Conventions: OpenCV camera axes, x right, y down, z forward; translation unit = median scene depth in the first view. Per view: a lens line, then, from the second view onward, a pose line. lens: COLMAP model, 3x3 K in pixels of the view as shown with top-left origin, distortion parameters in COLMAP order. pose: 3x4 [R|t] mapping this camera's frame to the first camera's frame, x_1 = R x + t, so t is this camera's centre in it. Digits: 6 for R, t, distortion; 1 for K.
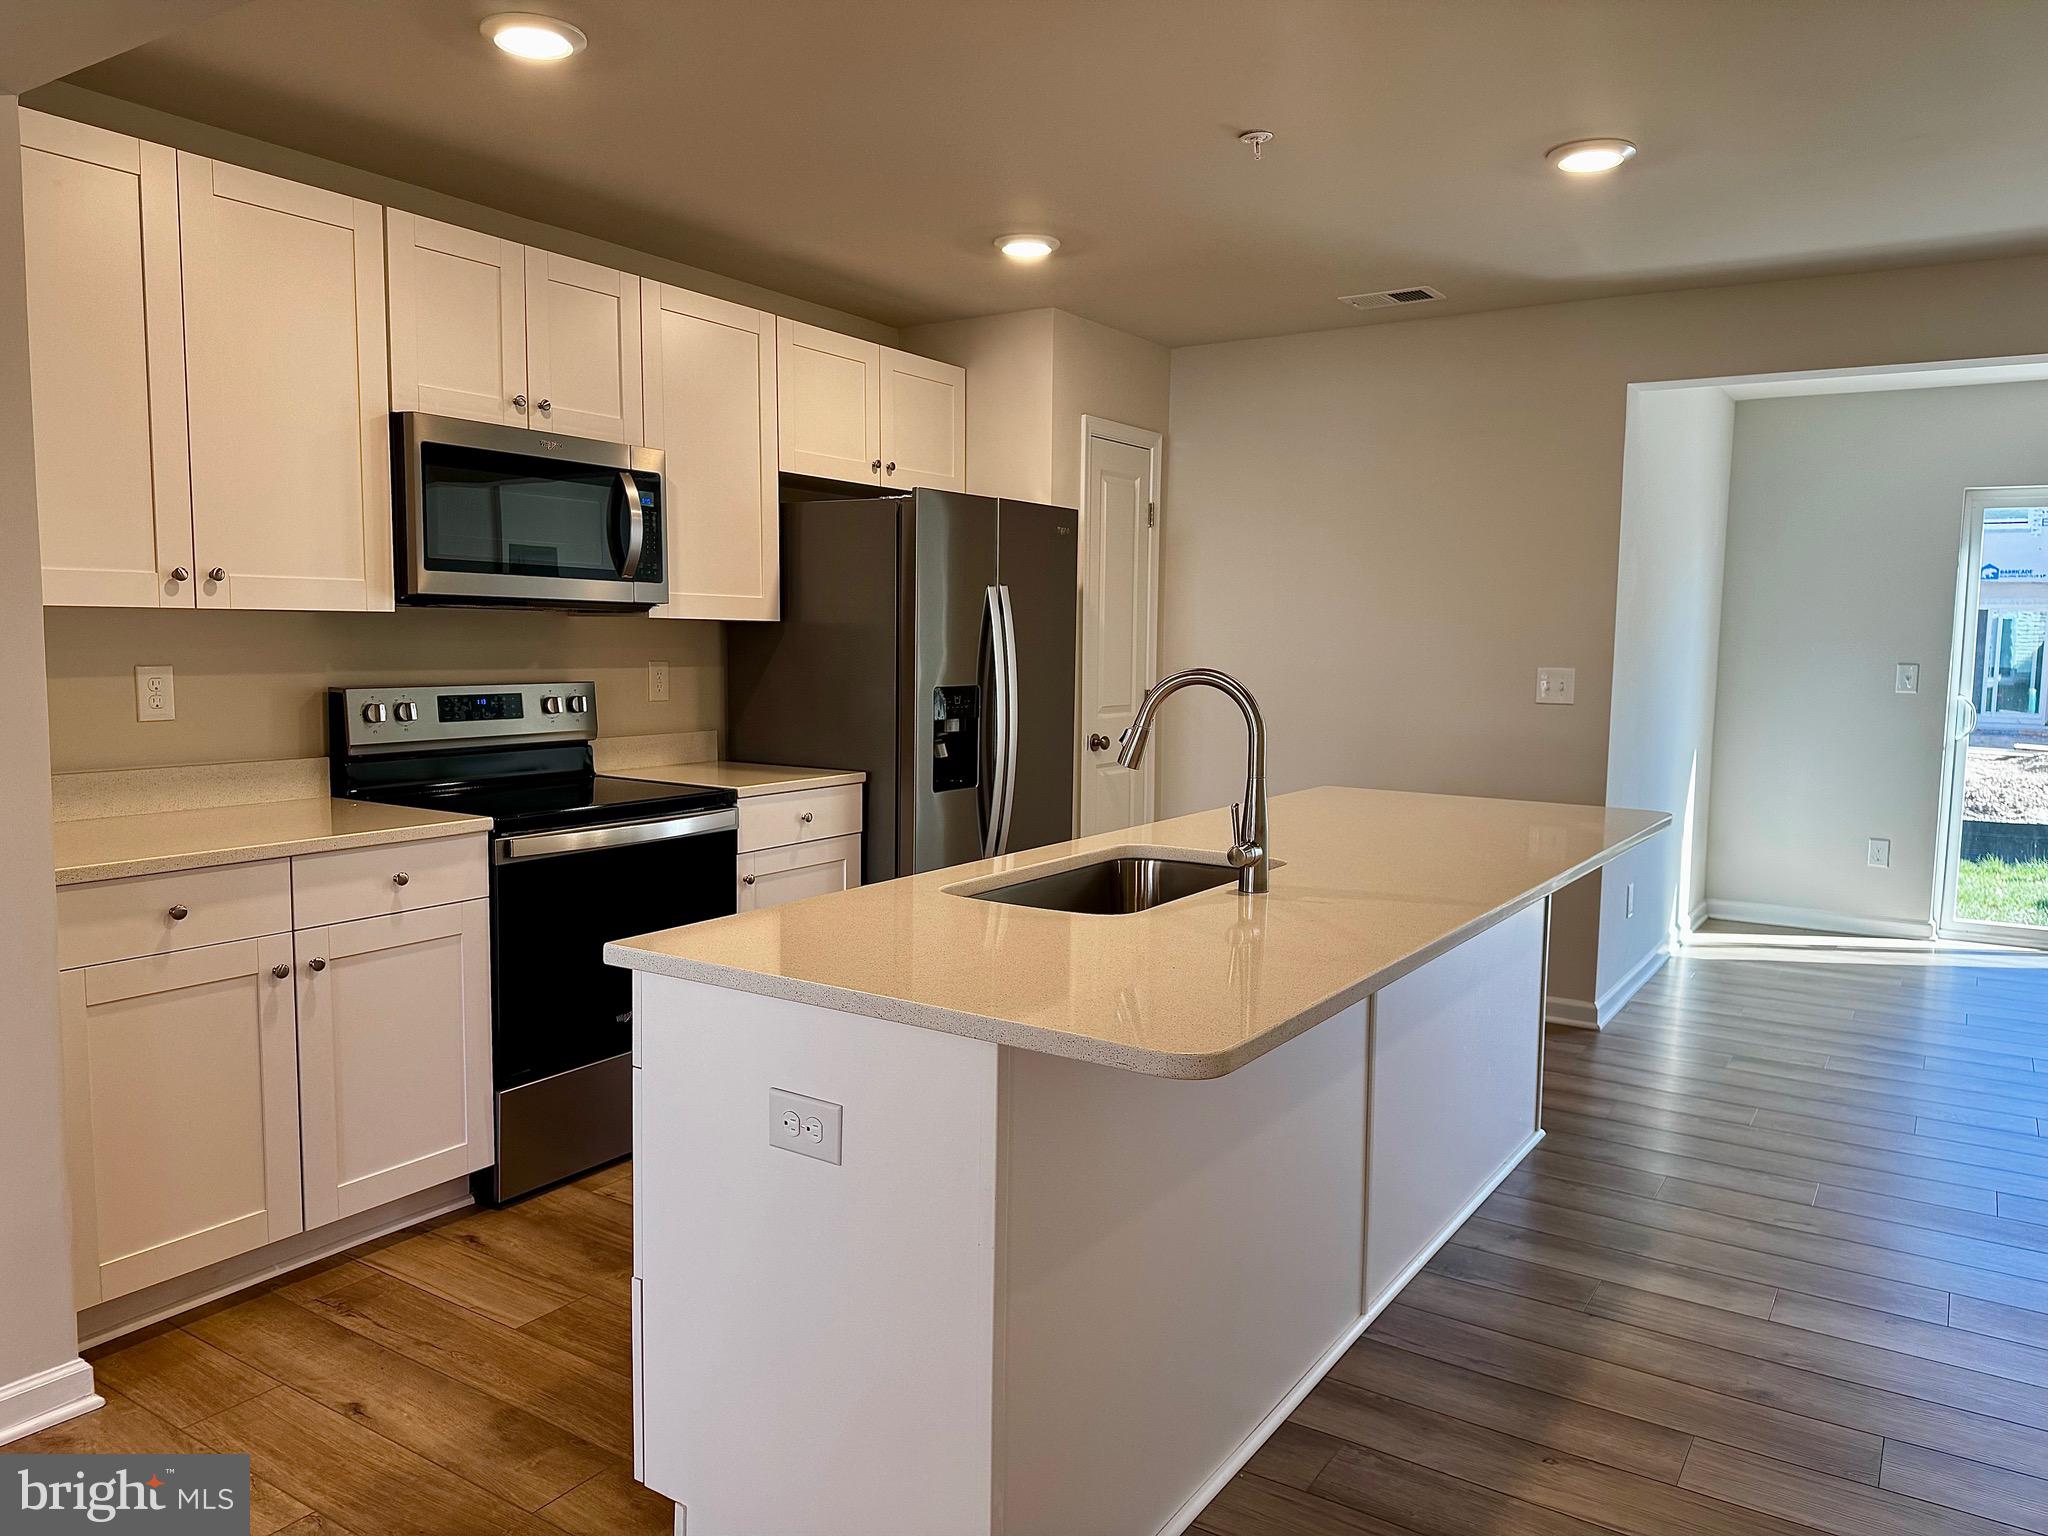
lens RADIAL K [[1448.0, 0, 1074.7], [0, 1448.0, 758.6], [0, 0, 1]] dist [0.026588, -0.001997]
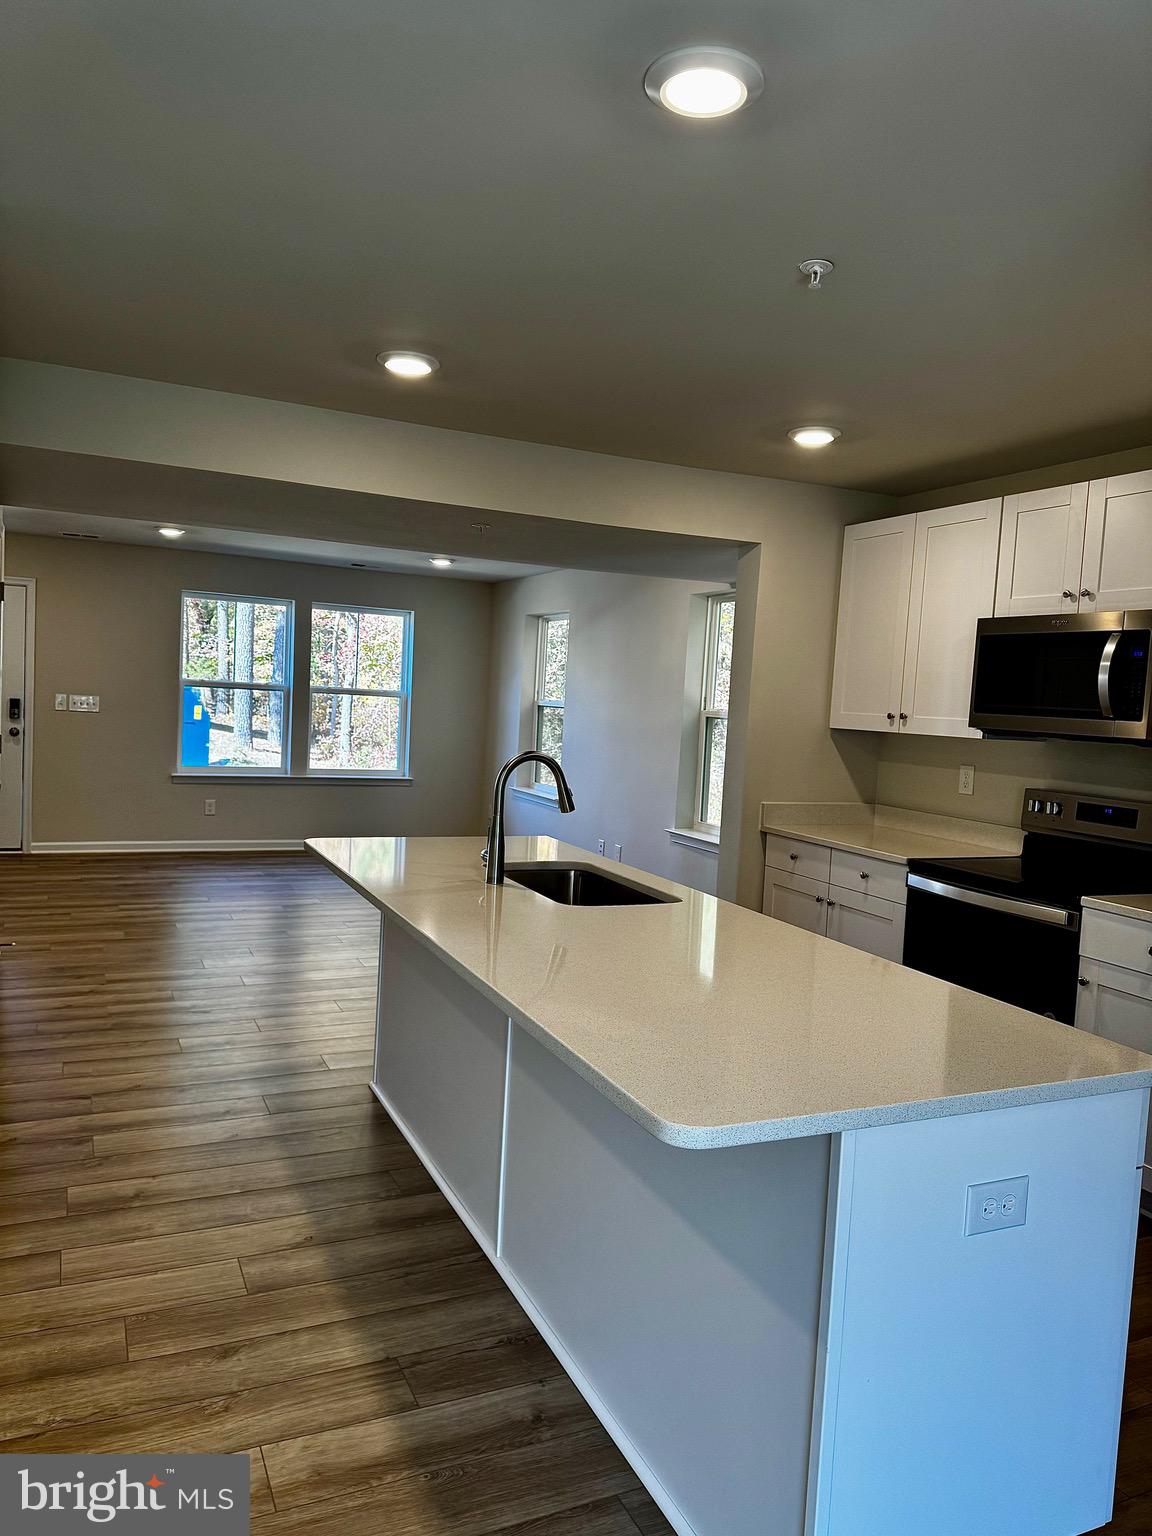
lens RADIAL K [[1047.7, 0, 526.8], [0, 1047.7, 766.3], [0, 0, 1]] dist [0.072390, -0.066346]
pose [[-0.569242, 0.015439, -0.822025, 0.831243], [-0.133481, 0.984823, 0.110931, -0.137201], [0.811262, 0.172872, -0.558542, 1.282562]]
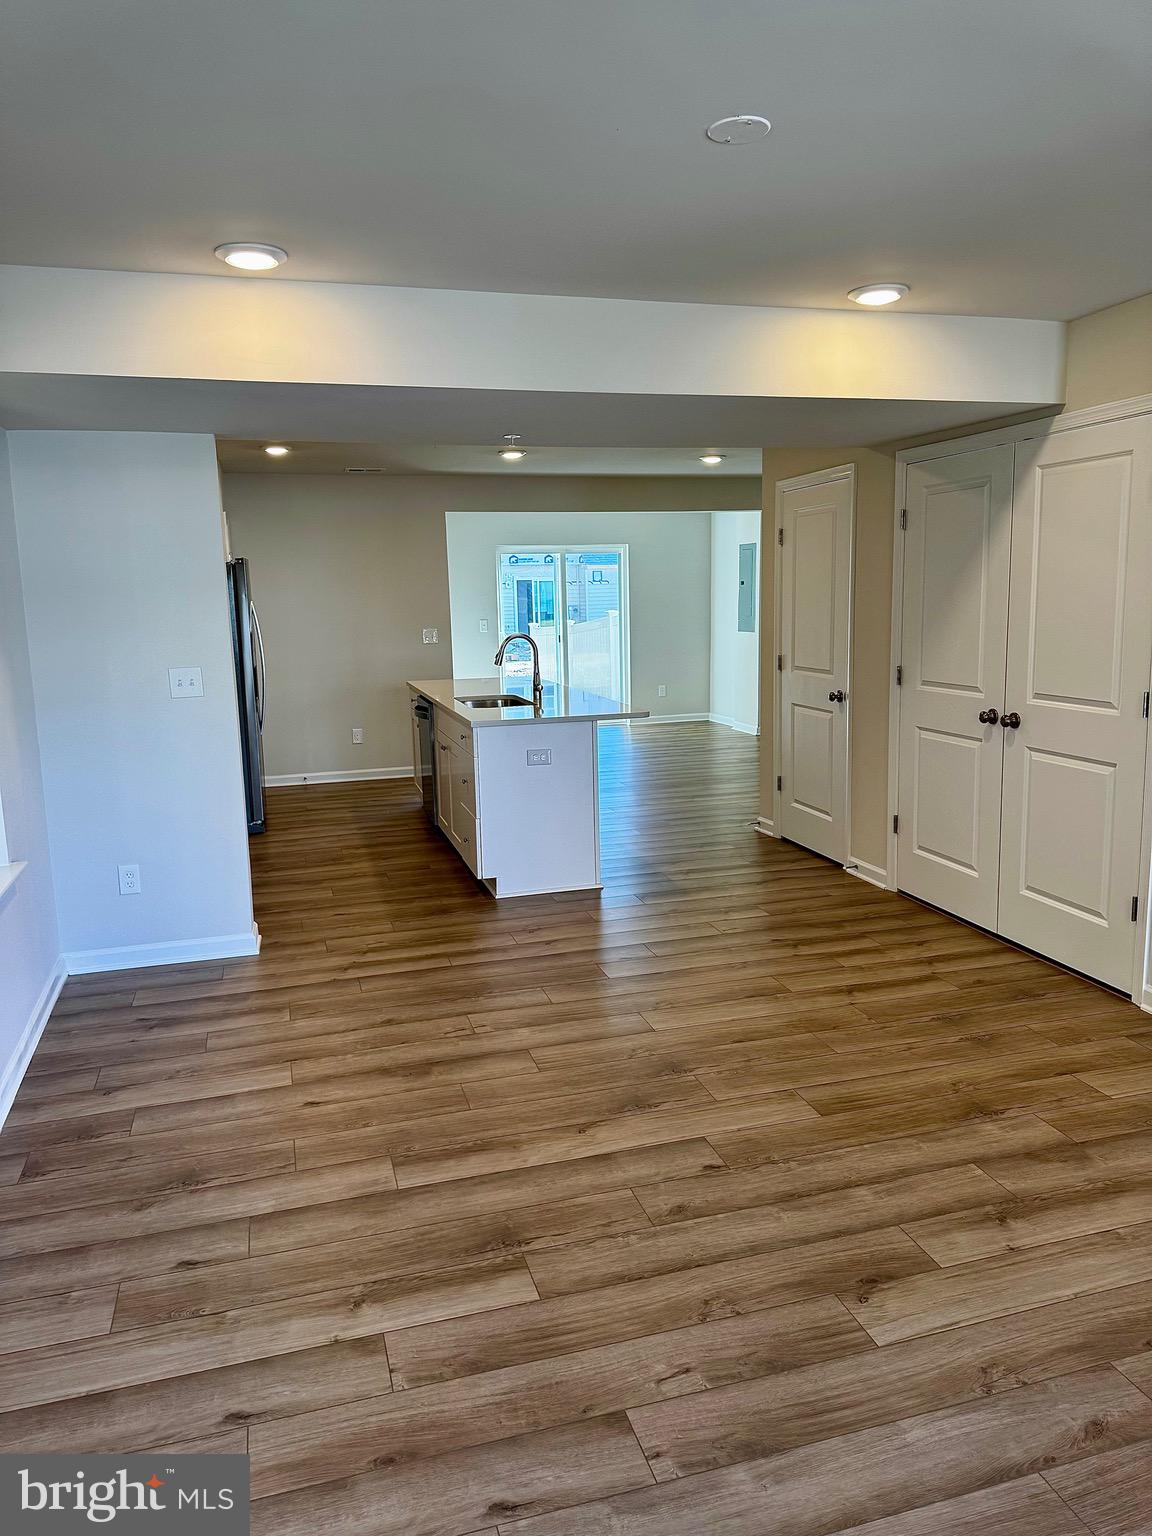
lens RADIAL K [[1098.2, 0, 573.6], [0, 1098.2, 736.2], [0, 0, 1]] dist [0.053195, -0.080376]
pose [[0.663689, -0.131179, 0.736416, -1.288201], [0.107089, 0.991024, 0.080020, -0.012910], [-0.740303, 0.025754, 0.671780, -0.578838]]
